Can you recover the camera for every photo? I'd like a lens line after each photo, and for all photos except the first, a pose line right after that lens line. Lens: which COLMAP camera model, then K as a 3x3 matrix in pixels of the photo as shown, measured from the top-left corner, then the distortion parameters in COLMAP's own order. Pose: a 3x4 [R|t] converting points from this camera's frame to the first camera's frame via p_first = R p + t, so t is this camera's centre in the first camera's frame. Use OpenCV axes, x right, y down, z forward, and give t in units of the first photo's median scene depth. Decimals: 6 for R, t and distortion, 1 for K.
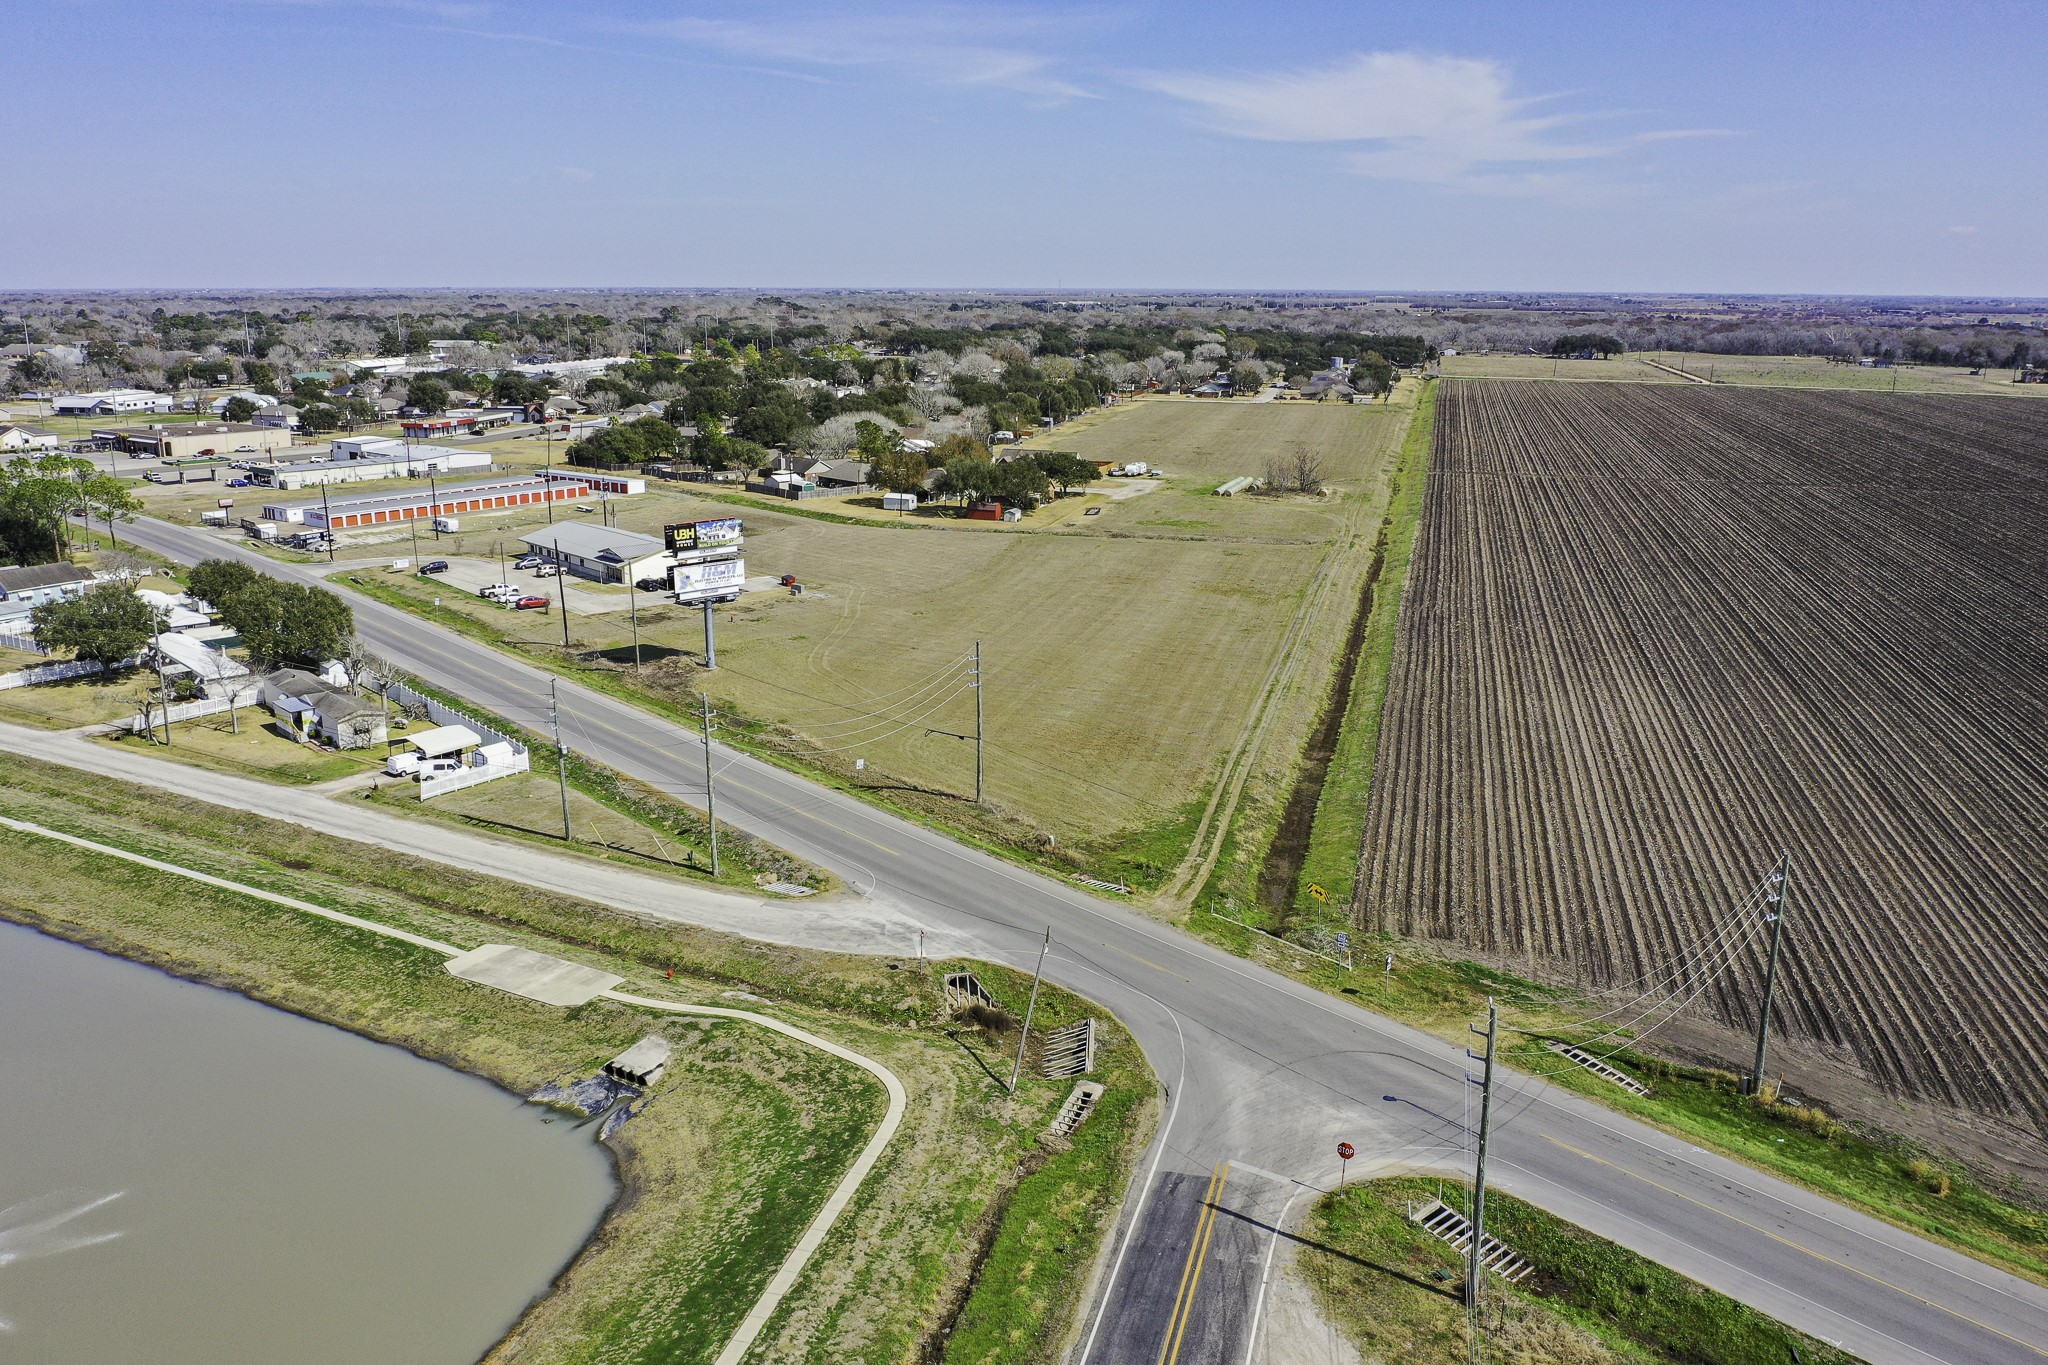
lens RADIAL K [[1597.3, 0, 1017.0], [0, 1597.3, 679.6], [0, 0, 1]] dist [-0.021352, 0.000394]
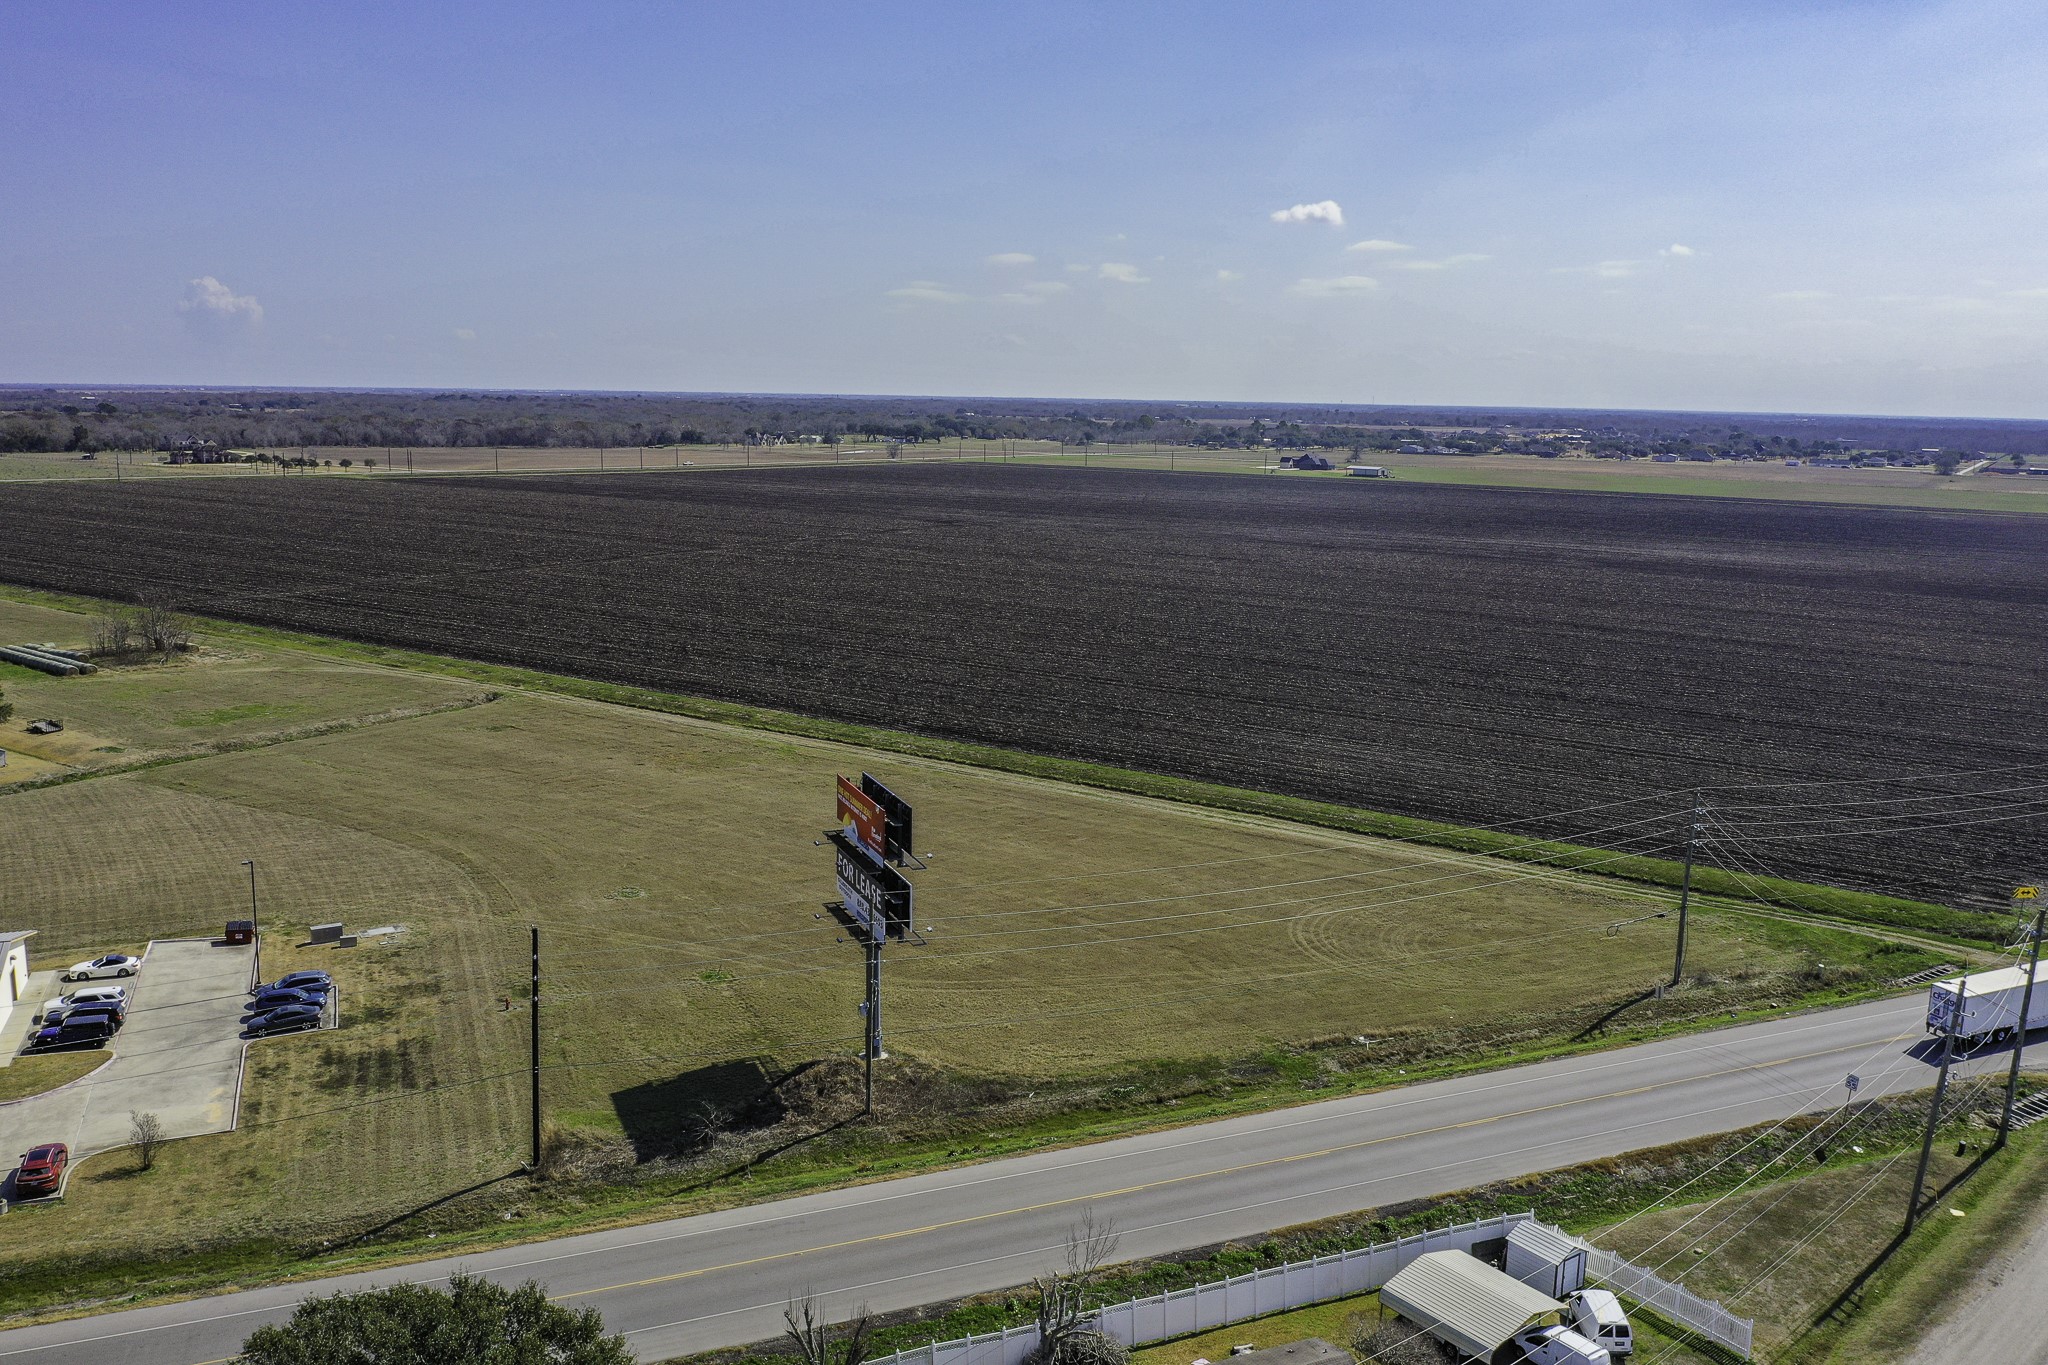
lens RADIAL K [[1597.3, 0, 1017.0], [0, 1597.3, 679.6], [0, 0, 1]] dist [-0.021352, 0.000394]
pose [[0.317439, -0.164402, 0.933919, -0.879468], [0.211905, 0.972250, 0.099123, -0.231143], [-0.924299, 0.166437, 0.343468, 1.003144]]
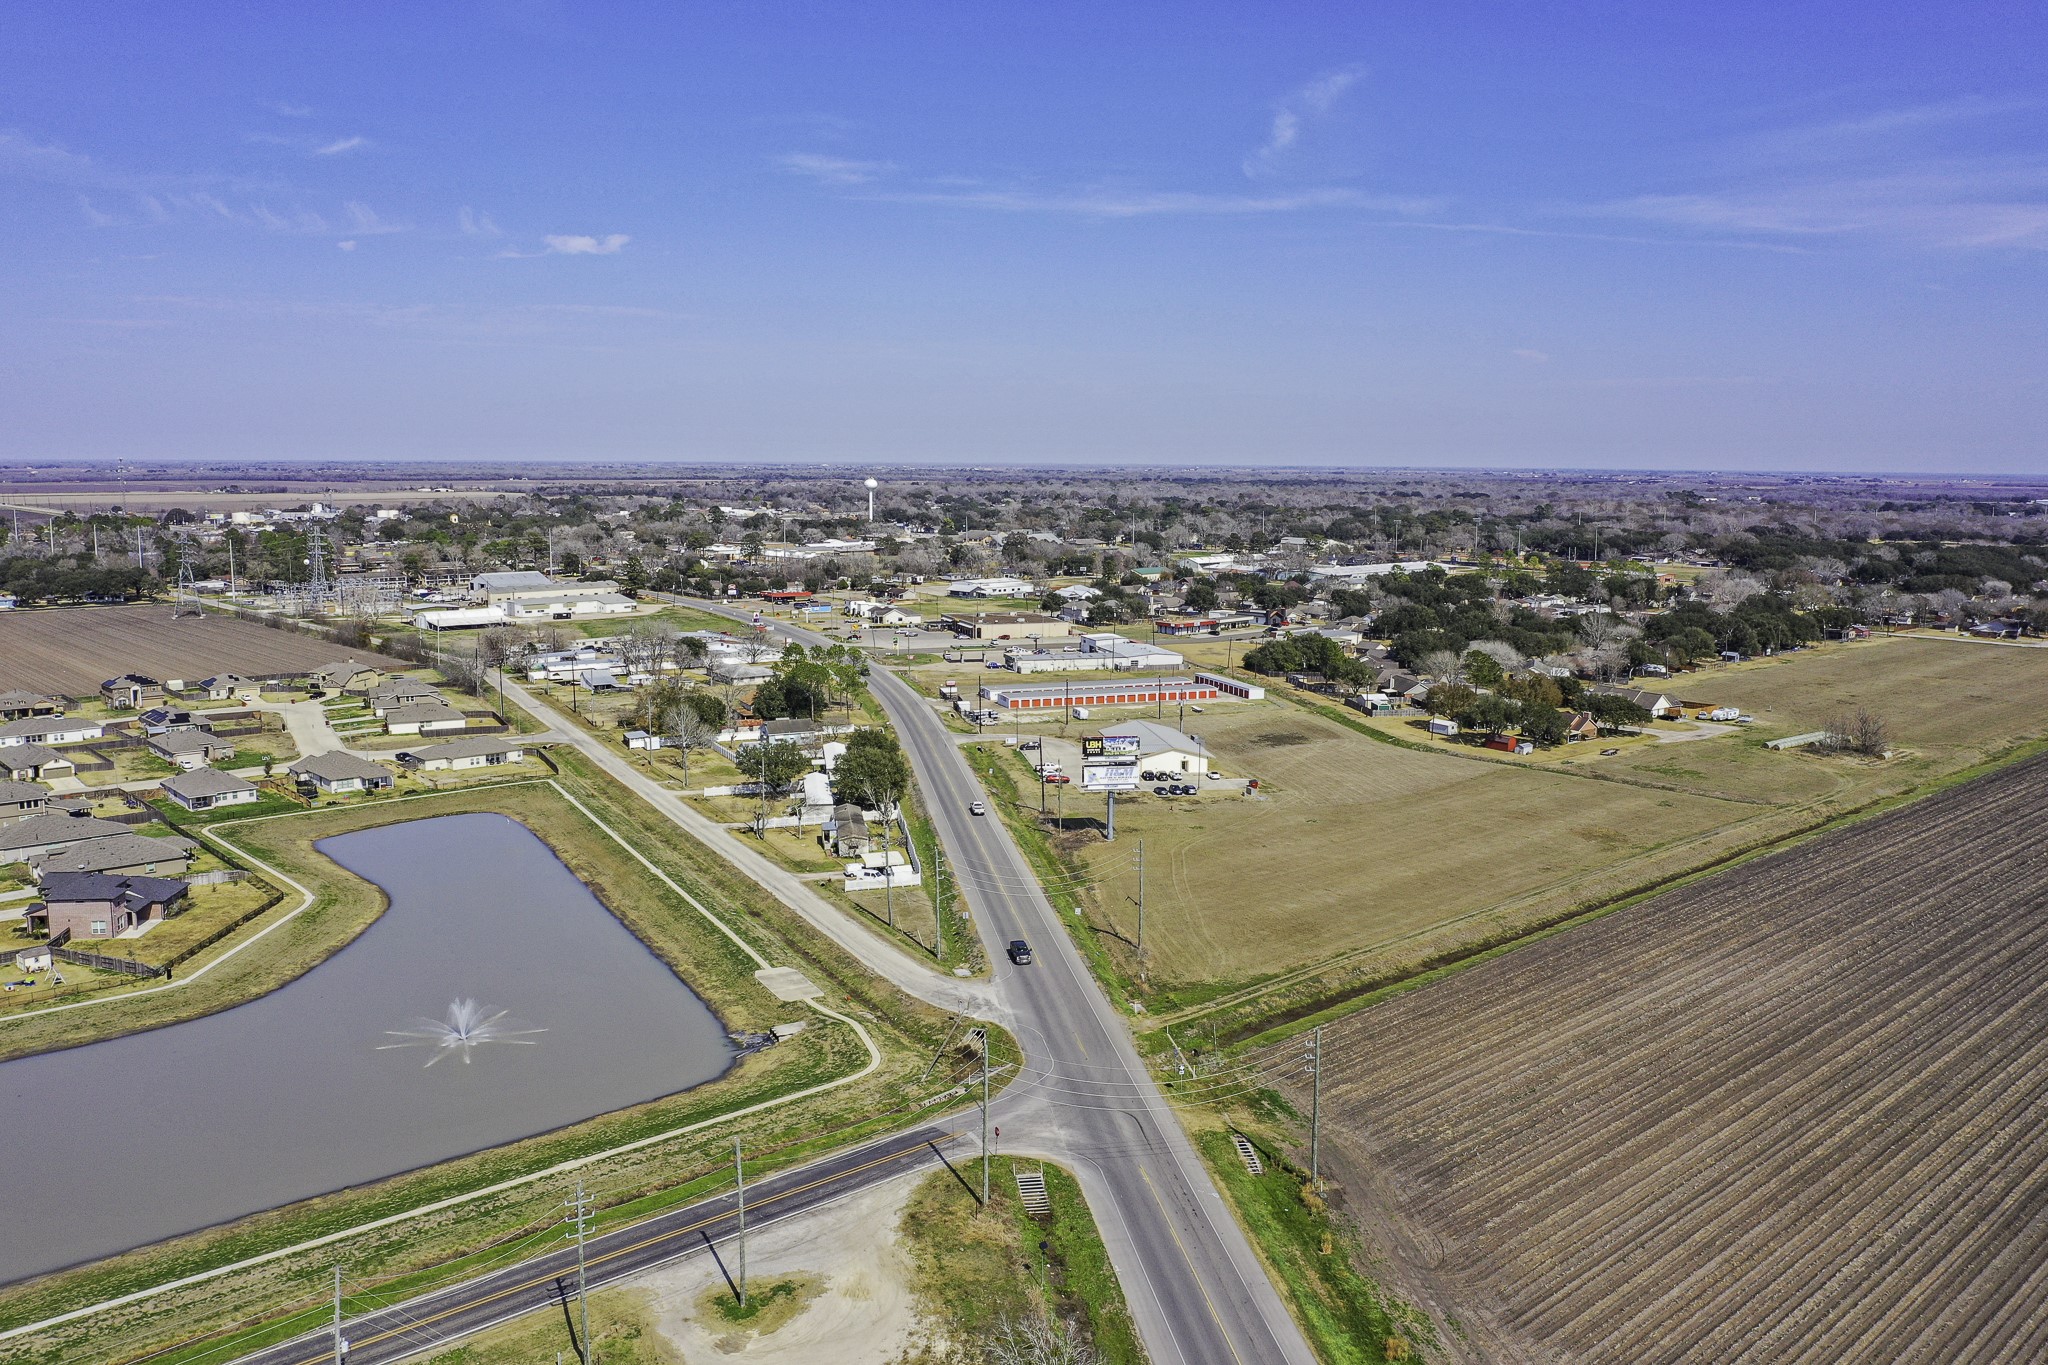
lens RADIAL K [[1597.3, 0, 1017.0], [0, 1597.3, 679.6], [0, 0, 1]] dist [-0.021352, 0.000394]
pose [[0.838126, 0.078040, -0.539865, 0.656974], [-0.135994, 0.988356, -0.068255, -0.053328], [0.528252, 0.130625, 0.838980, -0.331237]]
